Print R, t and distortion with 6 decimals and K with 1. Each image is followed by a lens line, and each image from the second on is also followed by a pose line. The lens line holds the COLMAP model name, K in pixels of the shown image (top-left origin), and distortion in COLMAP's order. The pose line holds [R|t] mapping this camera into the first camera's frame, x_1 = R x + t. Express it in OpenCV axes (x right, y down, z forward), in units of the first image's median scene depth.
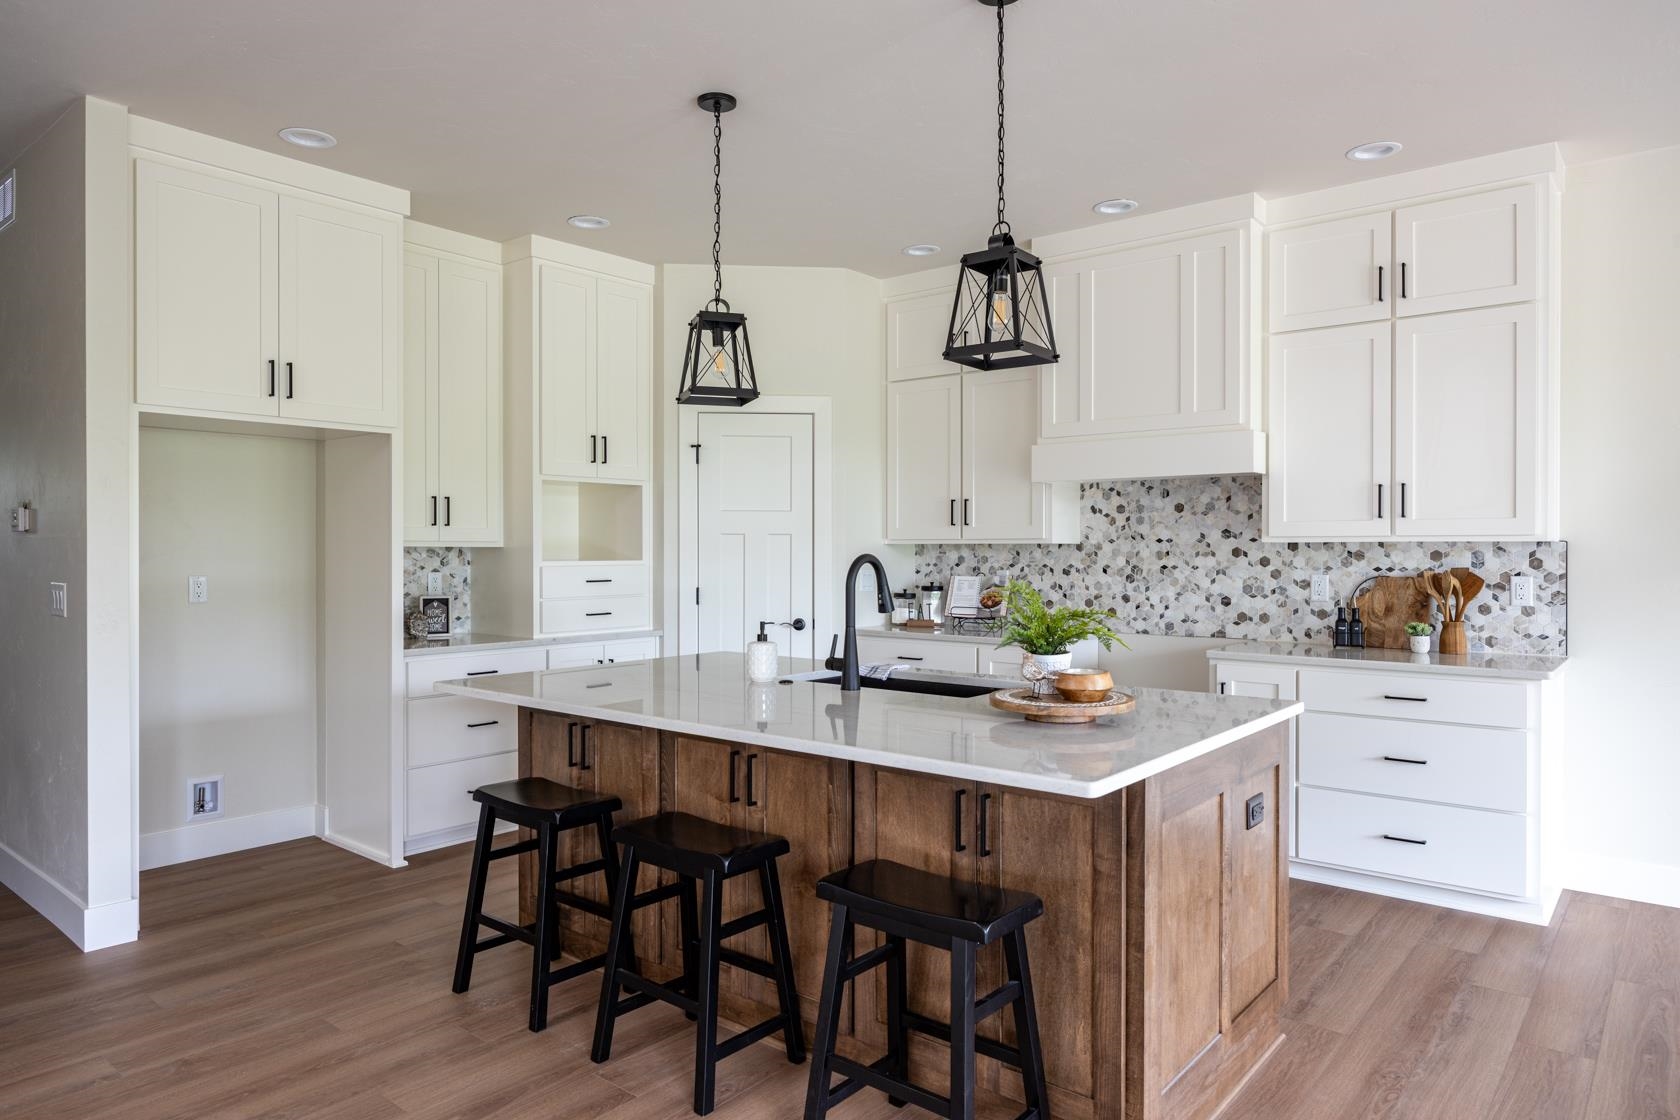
lens RADIAL K [[1049.0, 0, 835.6], [0, 1049.0, 554.9], [0, 0, 1]] dist [-0.008741, 0.001661]
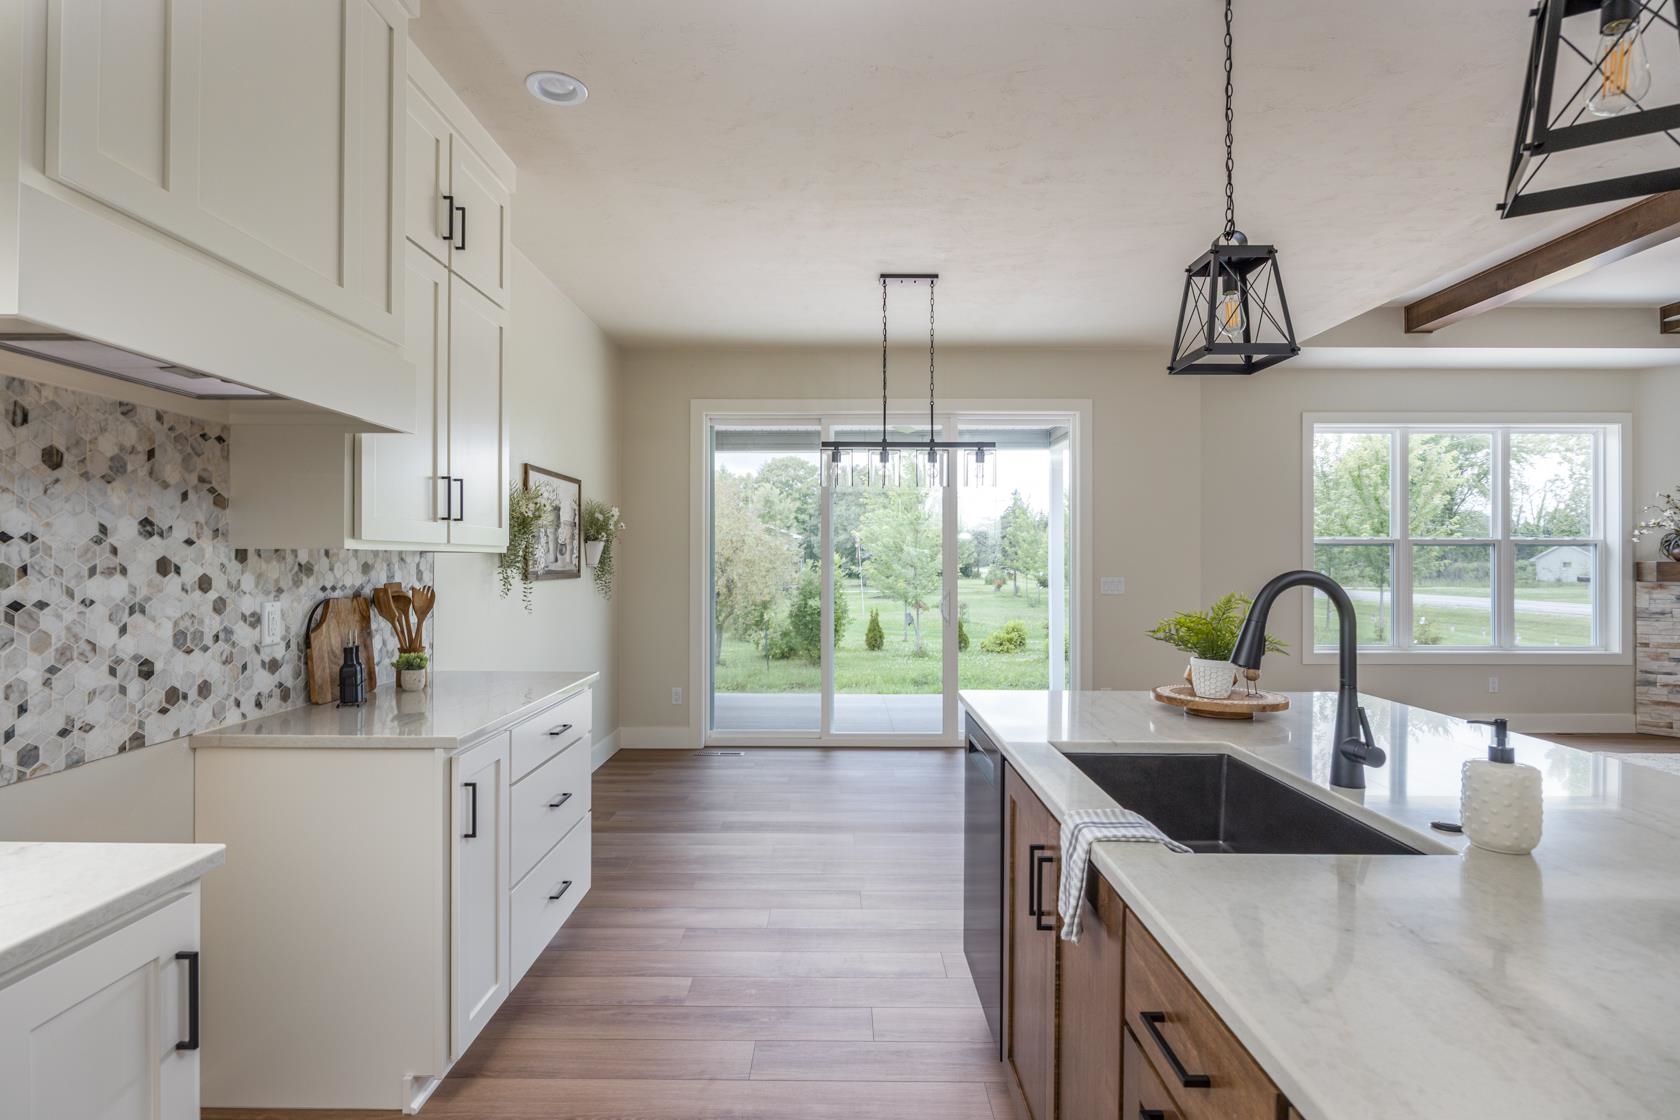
lens RADIAL K [[841.5, 0, 825.1], [0, 841.5, 556.5], [0, 0, 1]] dist [-0.009647, -0.001614]
pose [[-0.626194, 0.002604, 0.779663, -0.123668], [0.002575, 0.999996, -0.001272, -0.006056], [-0.779663, 0.001212, -0.626198, 1.070650]]
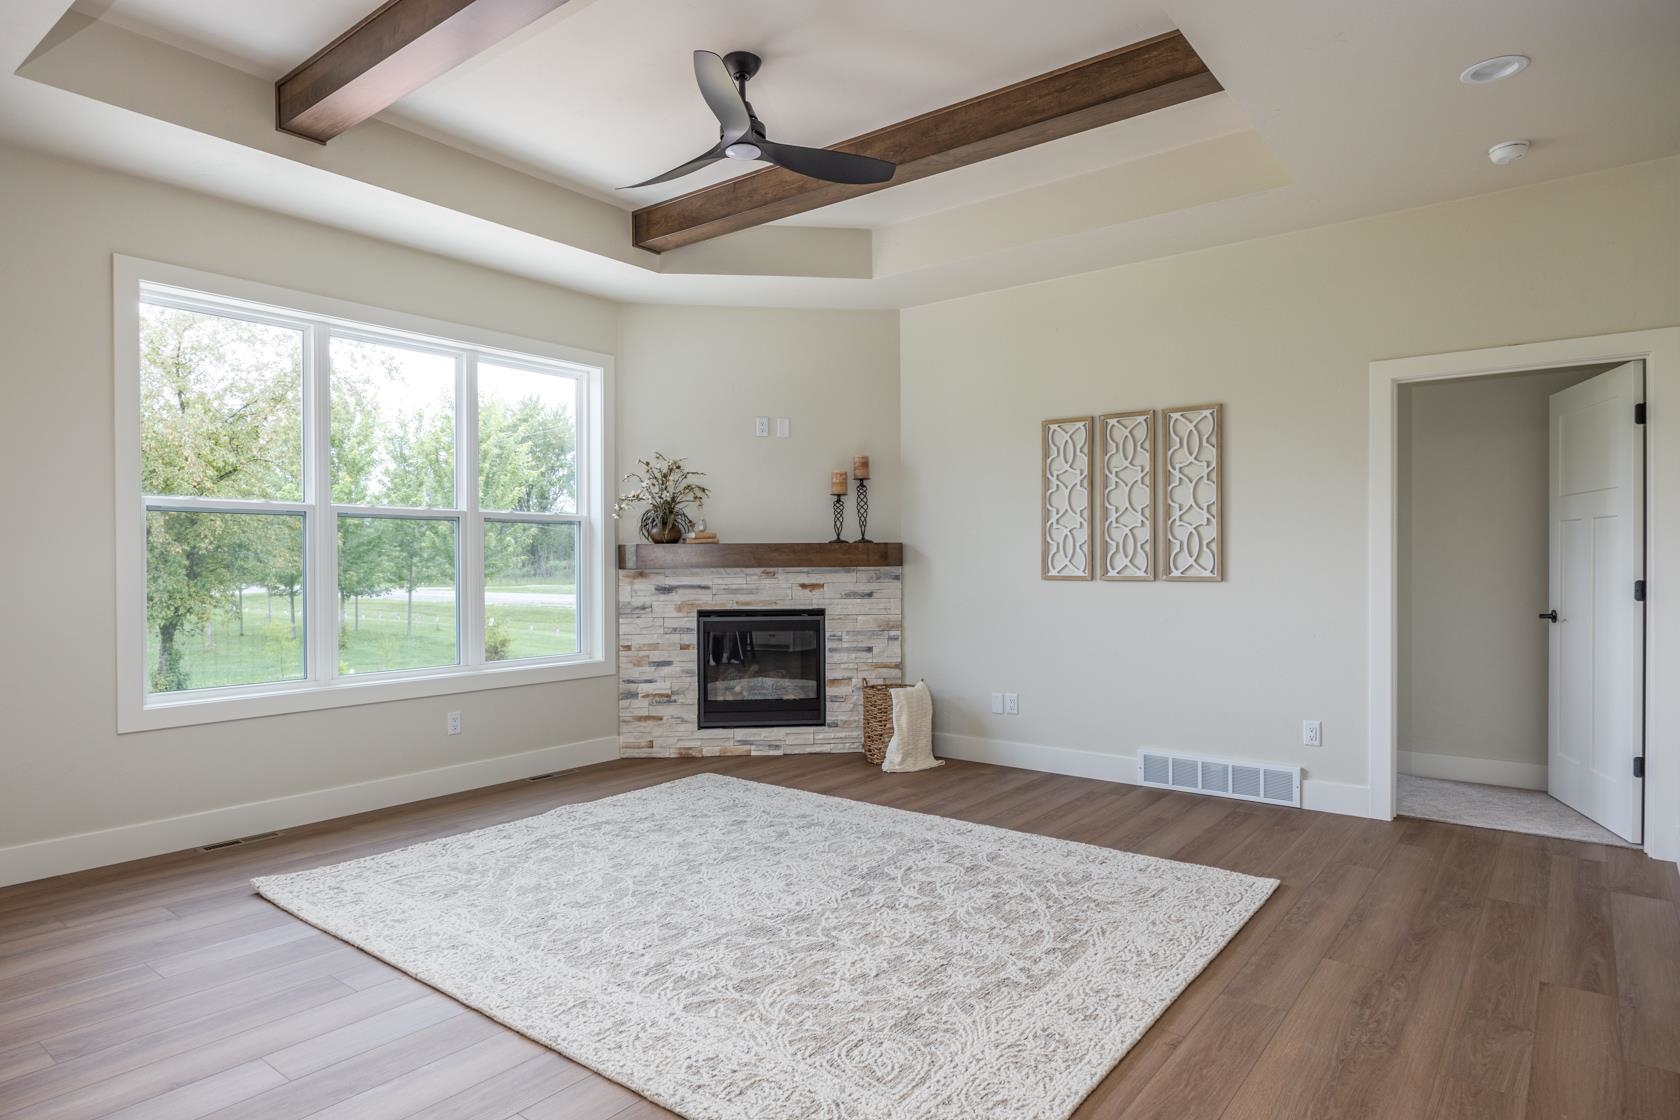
lens RADIAL K [[963.0, 0, 826.1], [0, 963.0, 564.1], [0, 0, 1]] dist [-0.008566, -0.001273]
pose [[-0.999684, 0.003228, -0.024912, -0.131988], [0.002979, 0.999945, 0.010048, 0.018863], [0.024943, 0.009970, -0.999639, 0.423801]]
